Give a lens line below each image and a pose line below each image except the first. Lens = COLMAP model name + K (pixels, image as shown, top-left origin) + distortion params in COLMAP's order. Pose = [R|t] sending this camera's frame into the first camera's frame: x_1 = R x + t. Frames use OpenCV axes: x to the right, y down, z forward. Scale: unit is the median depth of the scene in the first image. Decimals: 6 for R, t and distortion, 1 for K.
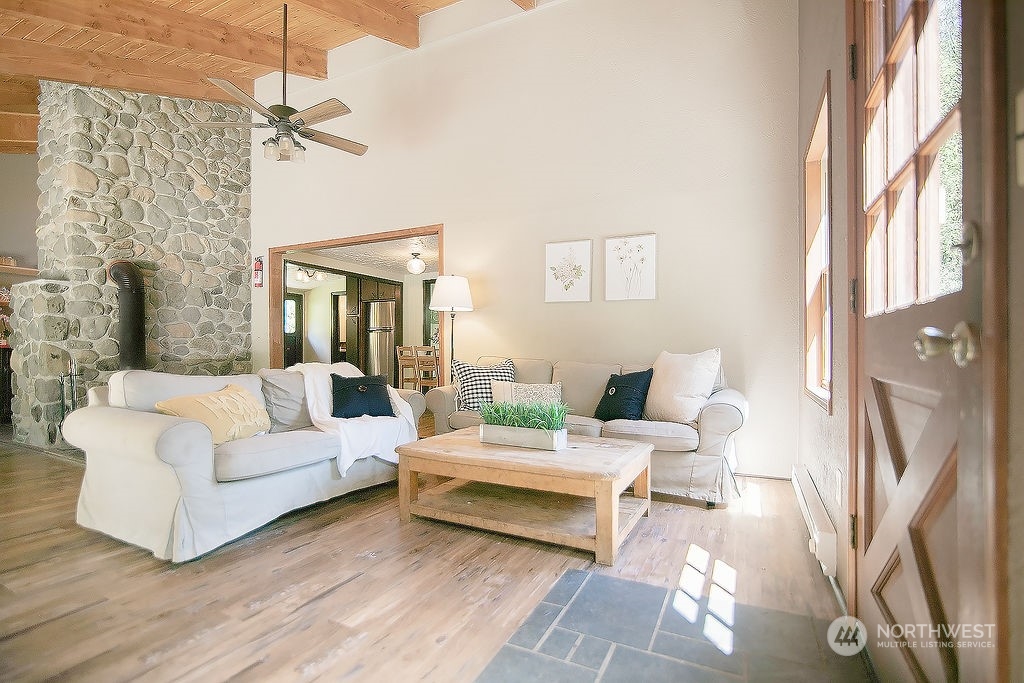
lens RADIAL K [[459.0, 0, 558.0], [0, 459.0, 341.0], [0, 0, 1]] dist [-0.018615, -0.000529]
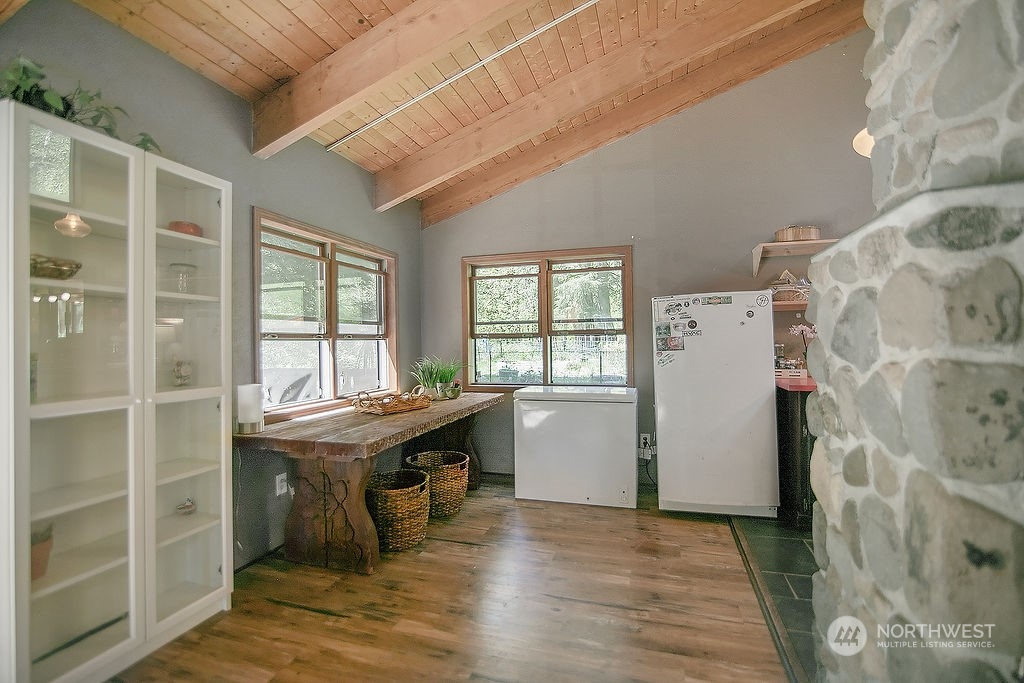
lens RADIAL K [[459.0, 0, 512.1], [0, 459.0, 341.1], [0, 0, 1]] dist [-0.018615, -0.000529]
pose [[0.110787, -0.002063, -0.993842, -0.936914], [0.016310, 0.999867, -0.000257, -0.067588], [0.993710, -0.016181, 0.110806, 0.758427]]
